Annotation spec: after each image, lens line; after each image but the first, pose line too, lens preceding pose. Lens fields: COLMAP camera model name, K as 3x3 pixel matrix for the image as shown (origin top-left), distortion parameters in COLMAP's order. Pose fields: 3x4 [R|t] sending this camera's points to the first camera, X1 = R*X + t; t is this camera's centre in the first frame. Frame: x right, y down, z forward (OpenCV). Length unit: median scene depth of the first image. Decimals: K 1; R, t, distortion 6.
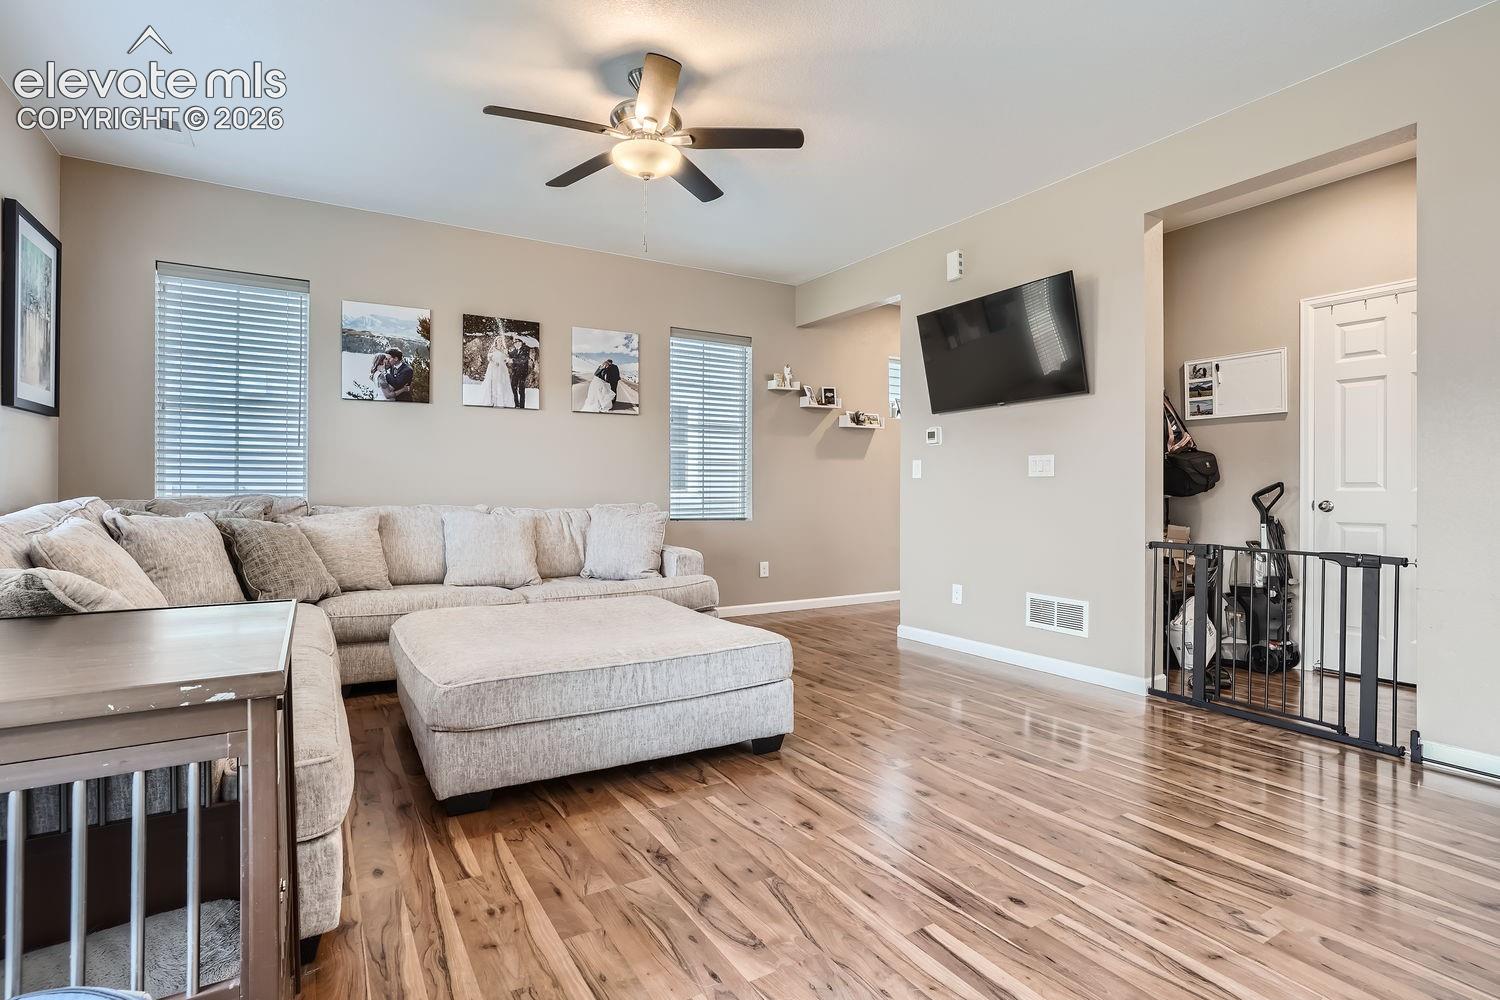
lens RADIAL K [[731.9, 0, 746.4], [0, 731.9, 495.2], [0, 0, 1]] dist [-0.036098, 0.011995]
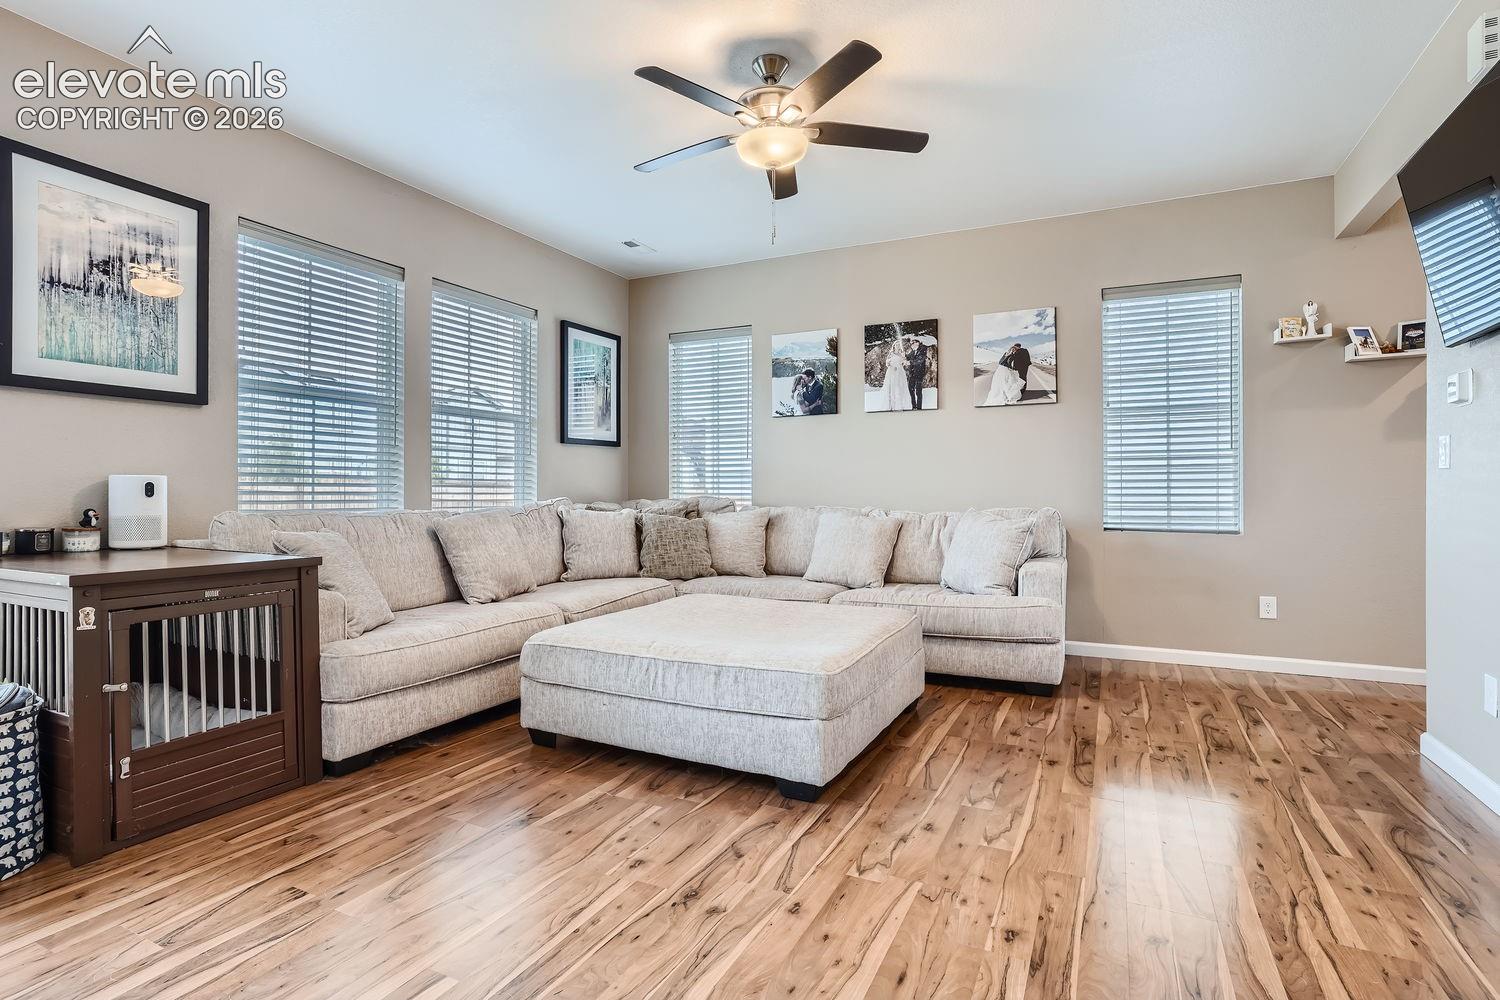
lens RADIAL K [[731.9, 0, 751.0], [0, 731.9, 498.2], [0, 0, 1]] dist [-0.036098, 0.011995]
pose [[0.539363, 0.003819, -0.842065, 0.418368], [-0.004365, 0.999989, 0.001739, -0.000110], [0.842062, 0.002737, 0.539374, 0.290049]]
